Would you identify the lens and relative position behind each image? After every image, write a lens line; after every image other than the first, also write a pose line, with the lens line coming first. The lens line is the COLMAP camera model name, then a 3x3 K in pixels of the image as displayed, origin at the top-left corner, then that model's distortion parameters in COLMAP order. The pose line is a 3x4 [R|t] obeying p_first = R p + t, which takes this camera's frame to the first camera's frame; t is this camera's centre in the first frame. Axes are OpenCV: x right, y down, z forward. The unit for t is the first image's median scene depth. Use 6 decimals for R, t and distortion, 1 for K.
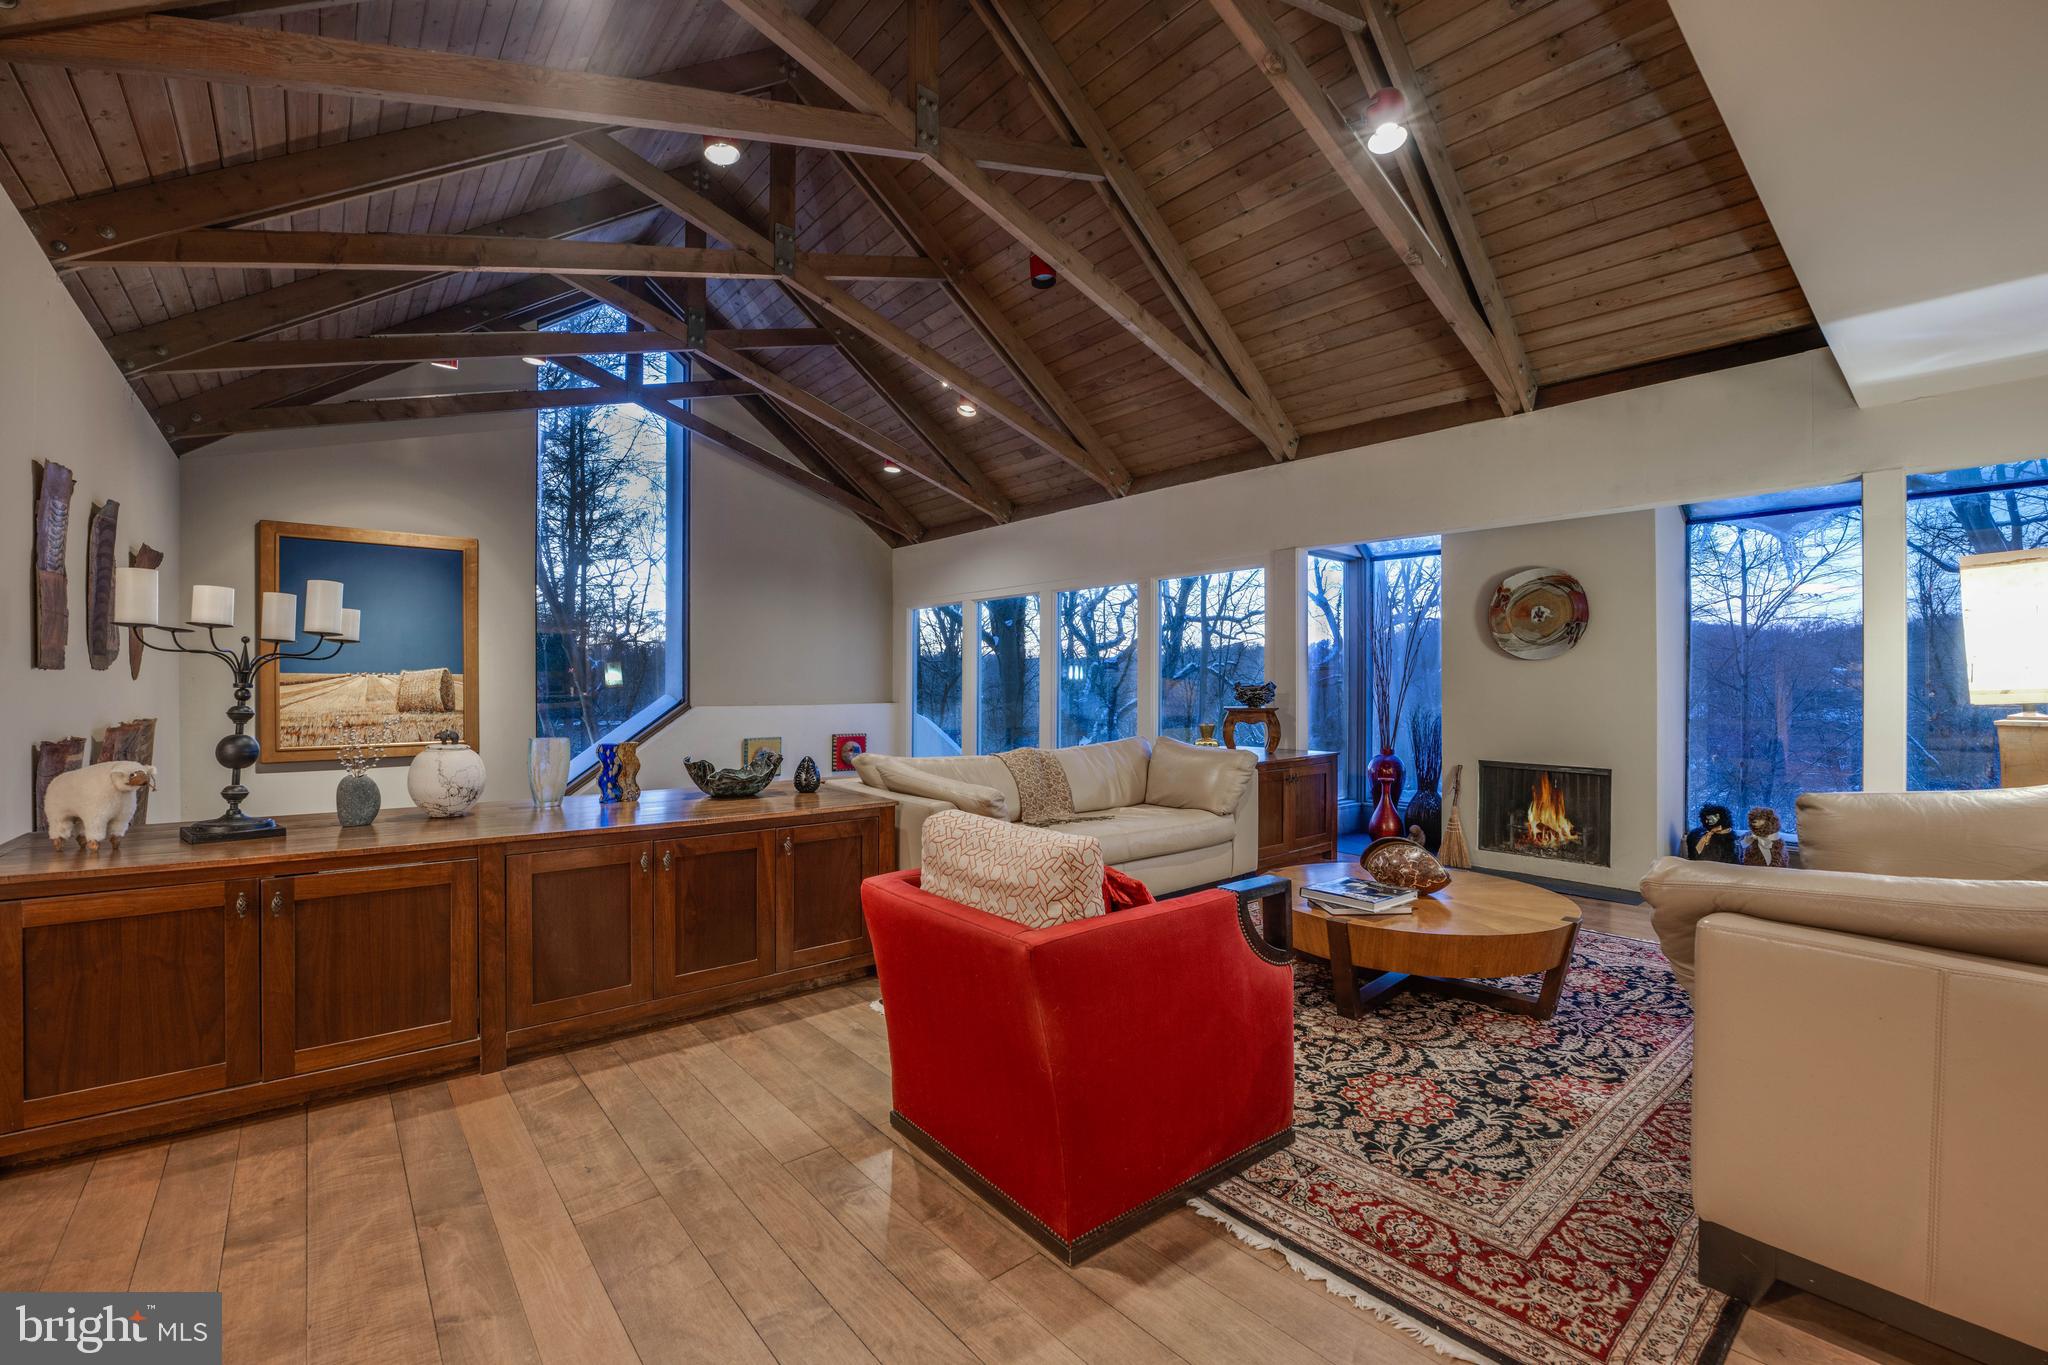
lens RADIAL K [[829.7, 0, 1014.8], [0, 829.7, 684.9], [0, 0, 1]] dist [-0.023073, 0.000632]
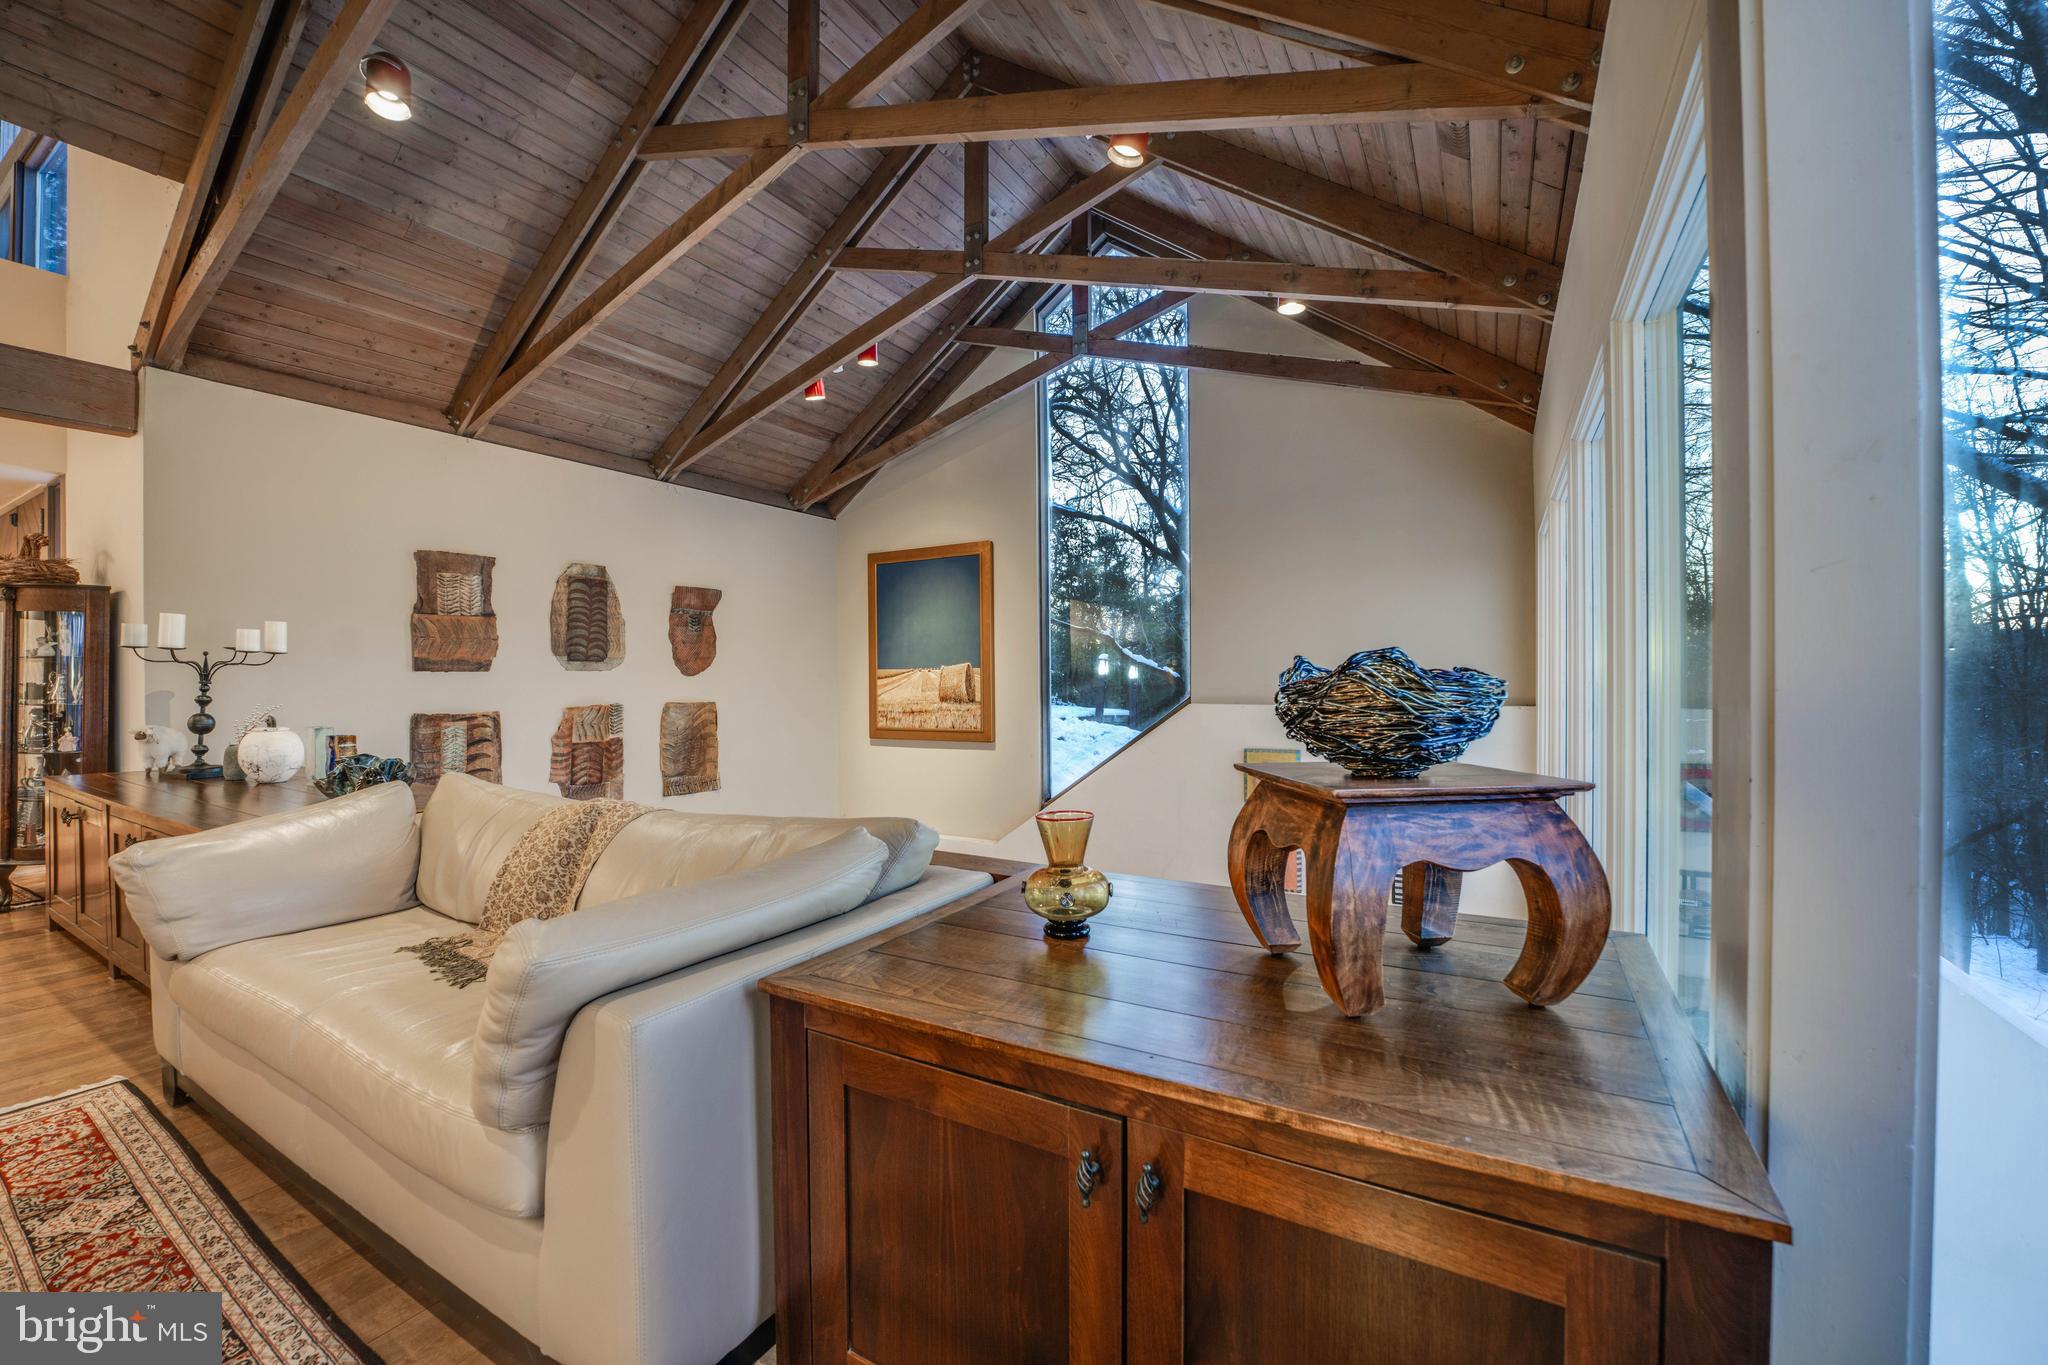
lens RADIAL K [[829.7, 0, 1024.0], [0, 829.7, 682.5], [0, 0, 1]] dist [-0.029289, 0.003776]
pose [[0.331258, 0.002218, -0.943538, 0.650664], [0.006607, 0.999967, 0.004670, 0.002594], [0.943517, -0.007781, 0.331233, 1.204062]]
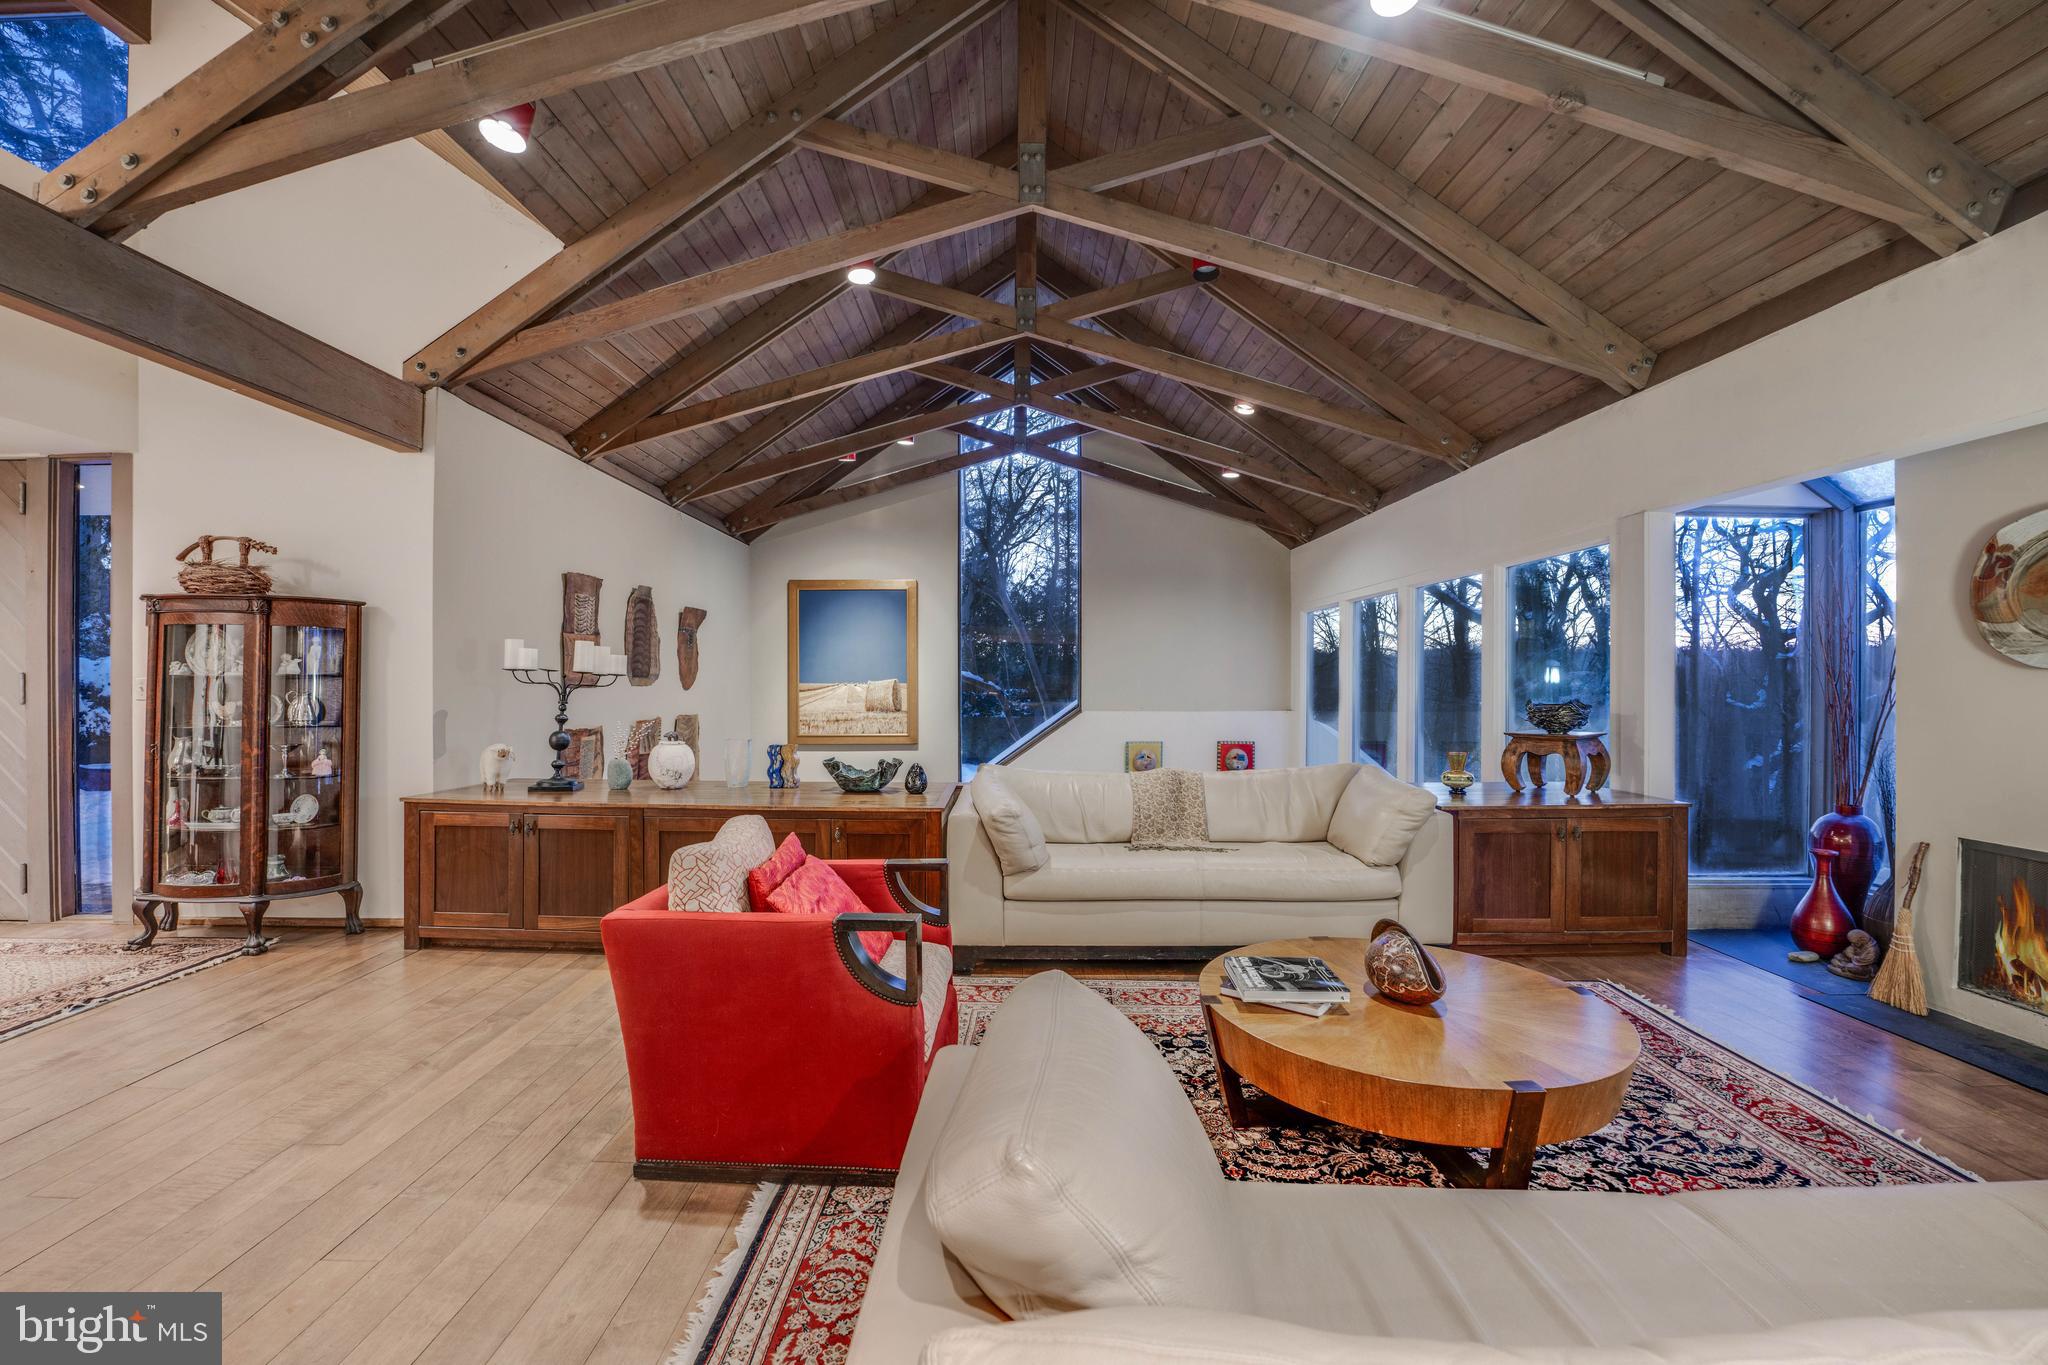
lens RADIAL K [[830.2, 0, 1024.0], [0, 830.2, 682.5], [0, 0, 1]] dist [-0.024276, 0.000461]
pose [[0.769432, 0.001295, -0.638727, 0.558408], [-0.001355, 0.999999, 0.000396, -0.026226], [0.638727, 0.000561, 0.769433, 0.168648]]
